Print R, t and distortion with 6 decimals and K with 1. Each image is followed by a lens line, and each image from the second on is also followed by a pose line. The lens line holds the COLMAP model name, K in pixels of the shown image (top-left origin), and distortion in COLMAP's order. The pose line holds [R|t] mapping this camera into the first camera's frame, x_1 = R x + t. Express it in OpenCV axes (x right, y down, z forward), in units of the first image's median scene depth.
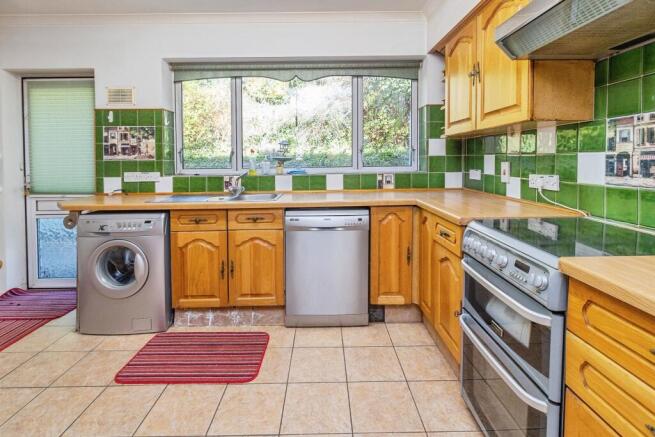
lens RADIAL K [[309.0, 0, 353.6], [0, 309.0, 169.1], [0, 0, 1]] dist [0.001106, -0.000155]
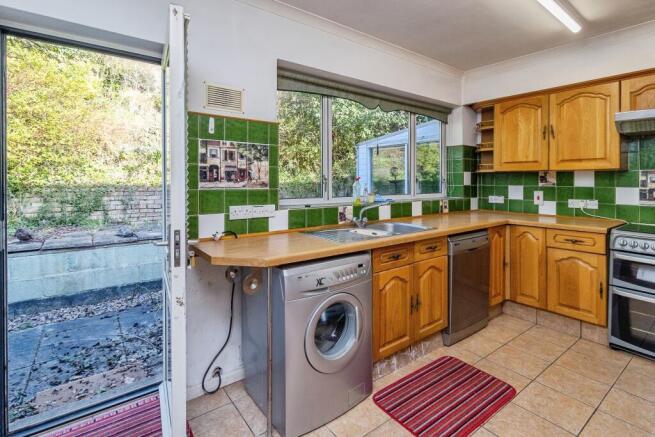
lens RADIAL K [[309.0, 0, 323.8], [0, 309.0, 185.3], [0, 0, 1]] dist [0.001106, -0.000155]
pose [[0.818043, 0.005174, 0.575134, -0.971871], [0.004551, 0.999870, -0.015468, -0.025599], [-0.575140, 0.015271, 0.817913, 0.299150]]
